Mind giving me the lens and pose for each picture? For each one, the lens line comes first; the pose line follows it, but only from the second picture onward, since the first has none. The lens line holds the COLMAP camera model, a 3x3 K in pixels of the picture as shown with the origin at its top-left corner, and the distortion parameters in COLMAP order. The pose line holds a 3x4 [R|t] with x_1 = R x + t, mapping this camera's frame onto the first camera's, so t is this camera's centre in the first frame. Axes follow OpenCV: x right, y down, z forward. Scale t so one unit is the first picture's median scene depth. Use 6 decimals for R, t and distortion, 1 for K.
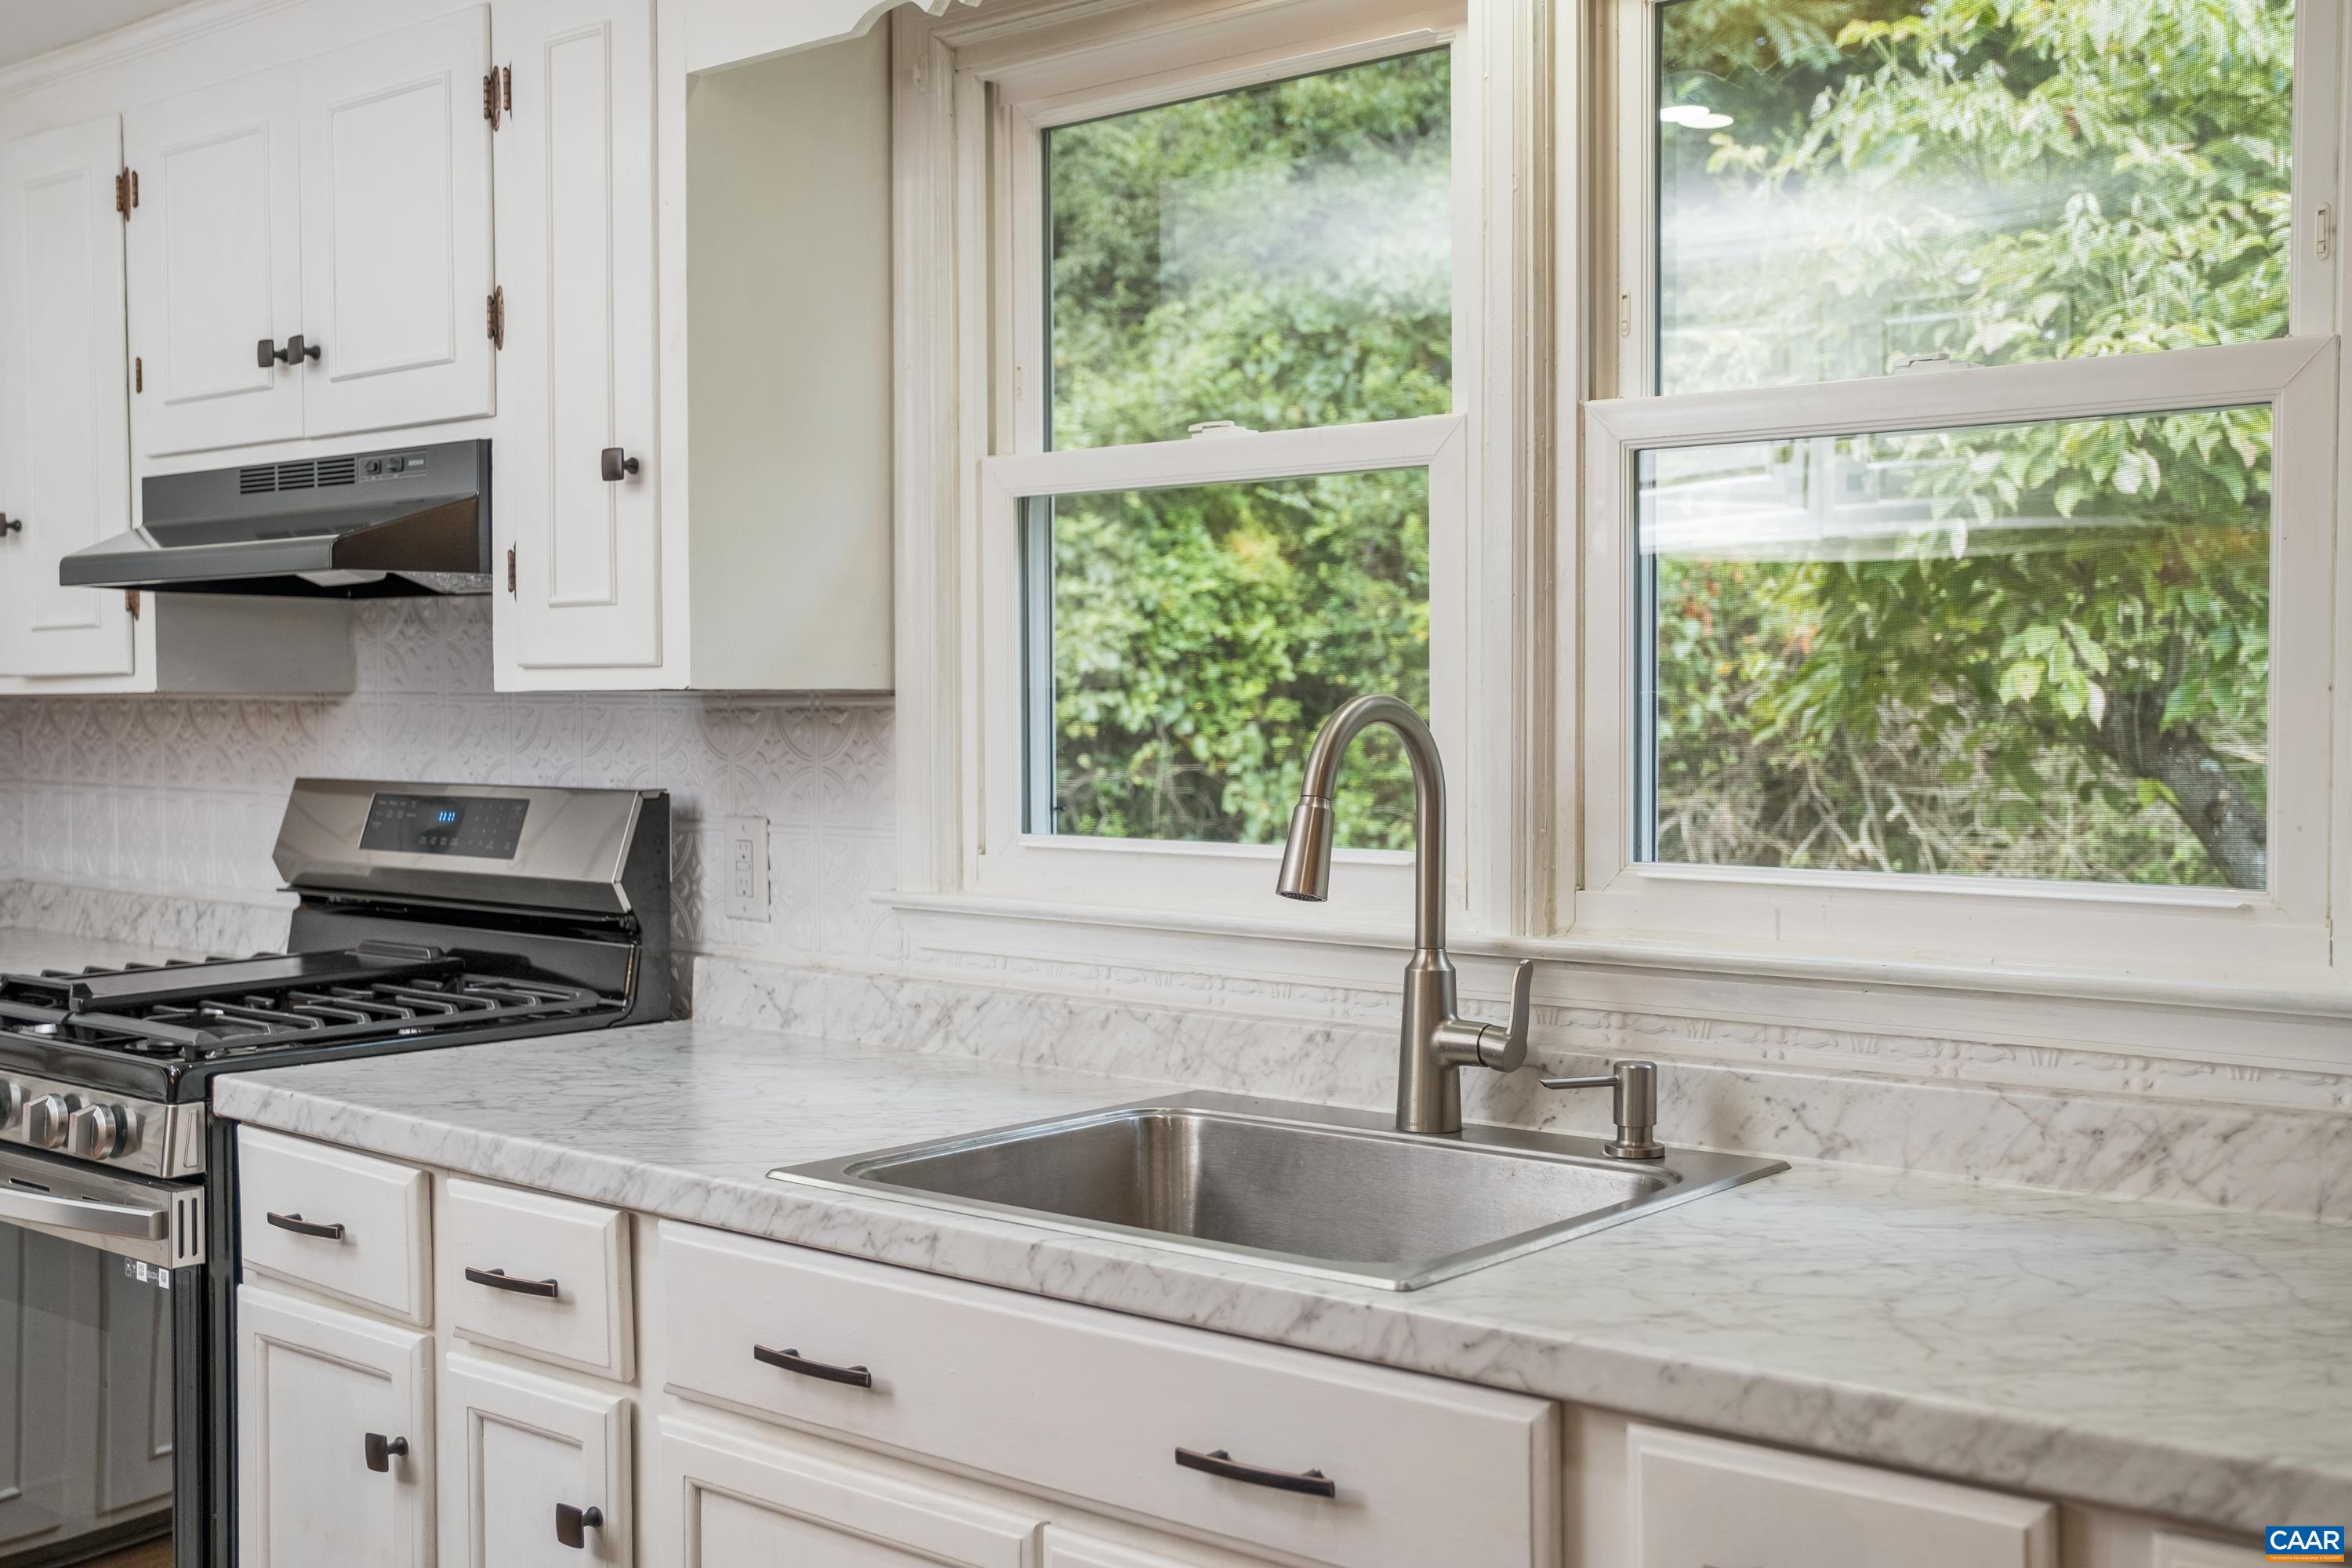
lens RADIAL K [[2463.6, 0, 1172.3], [0, 2463.6, 792.3], [0, 0, 1]] dist [0.033028, 0.000000]
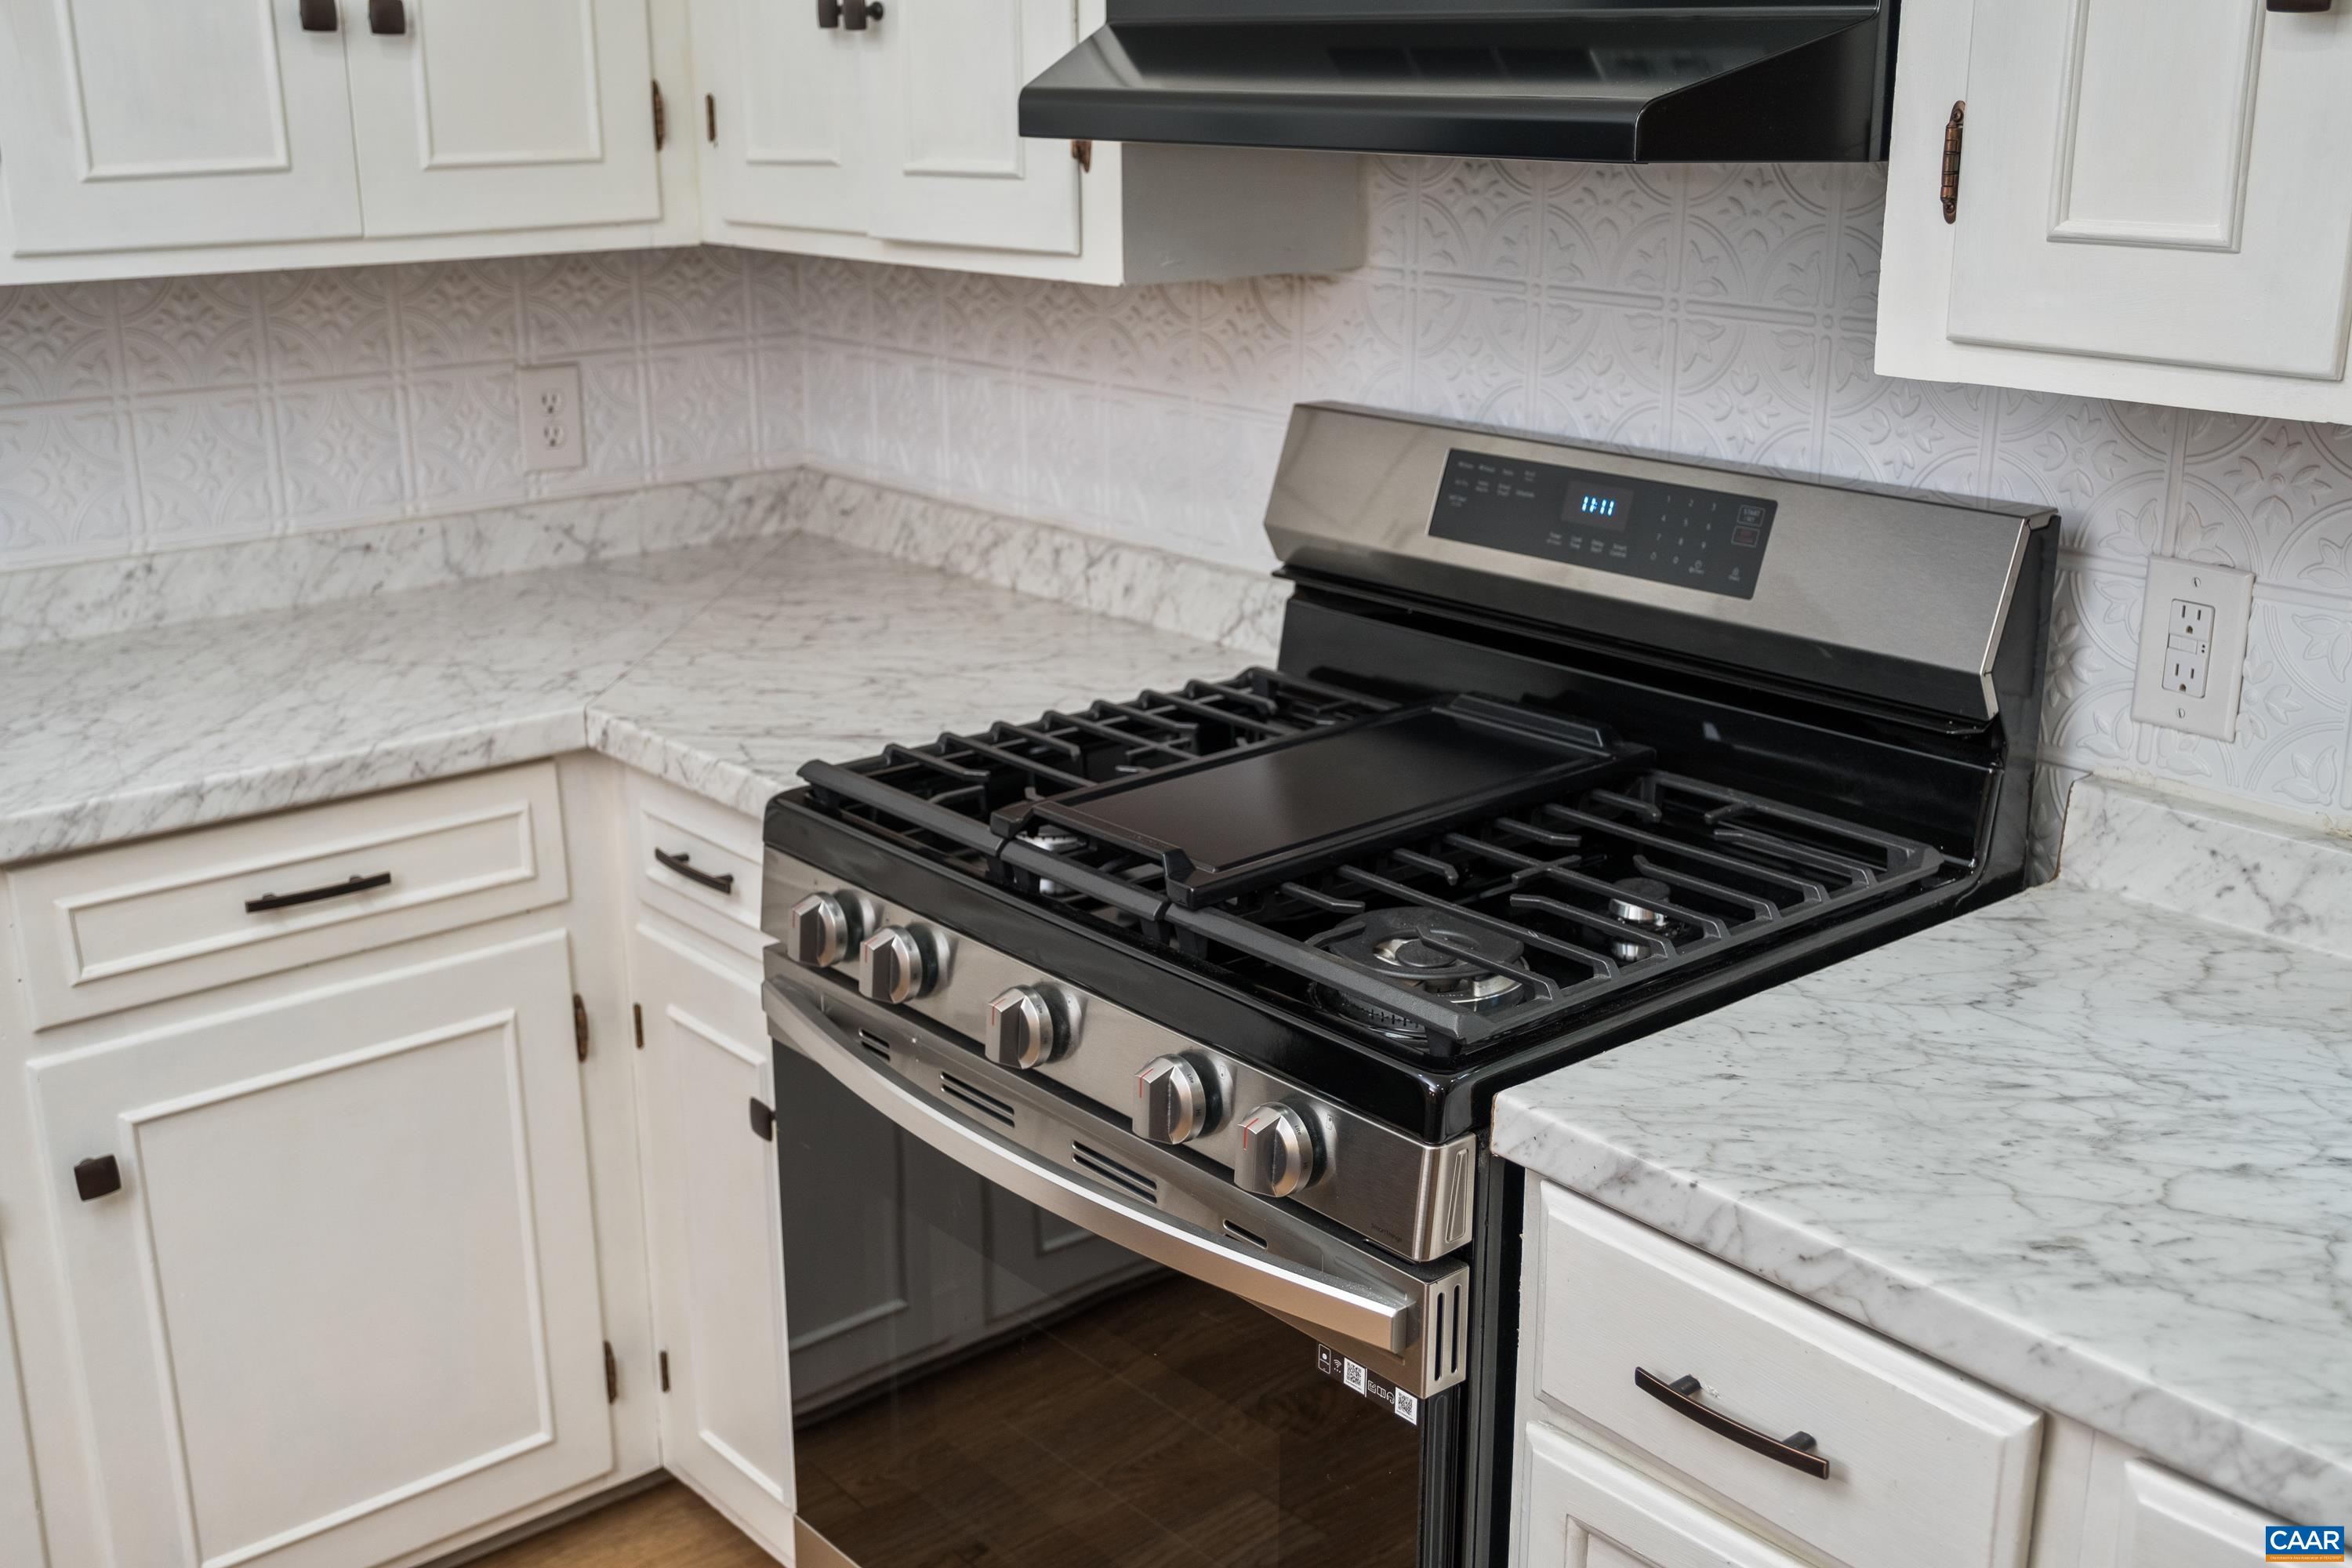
lens RADIAL K [[2496.6, 0, 1174.4], [0, 2496.6, 775.5], [0, 0, 1]] dist [-0.031558, 0.000000]
pose [[0.984336, 0.041467, -0.171357, -0.298566], [0.001899, 0.969397, 0.245491, -0.082942], [0.176293, -0.241971, 0.954134, 0.368183]]
